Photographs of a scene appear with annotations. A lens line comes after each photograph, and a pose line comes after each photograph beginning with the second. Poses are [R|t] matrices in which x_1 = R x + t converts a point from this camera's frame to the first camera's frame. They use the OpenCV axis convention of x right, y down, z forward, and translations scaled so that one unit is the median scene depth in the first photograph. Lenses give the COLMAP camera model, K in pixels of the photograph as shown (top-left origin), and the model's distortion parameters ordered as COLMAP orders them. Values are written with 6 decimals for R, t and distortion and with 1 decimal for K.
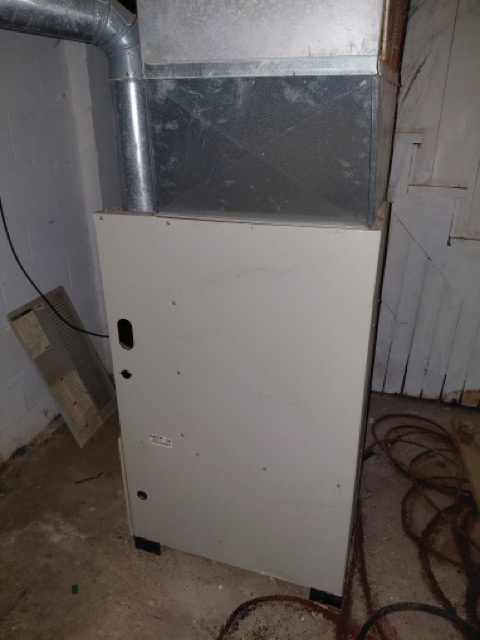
lens RADIAL K [[477.0, 0, 242.2], [0, 477.0, 308.9], [0, 0, 1]] dist [0.080057, -0.149452]
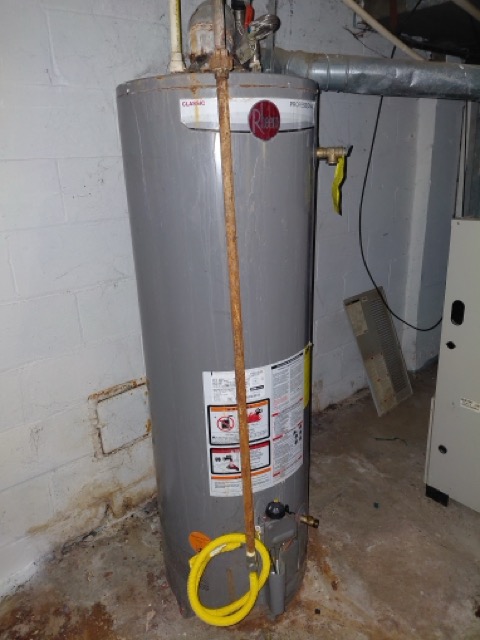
lens RADIAL K [[477.0, 0, 242.2], [0, 477.0, 308.9], [0, 0, 1]] dist [0.080057, -0.149452]
pose [[0.851511, 0.136953, -0.506136, -0.058451], [-0.170782, 0.985090, -0.020769, 0.123274], [0.495745, 0.104124, 0.862204, -0.309407]]
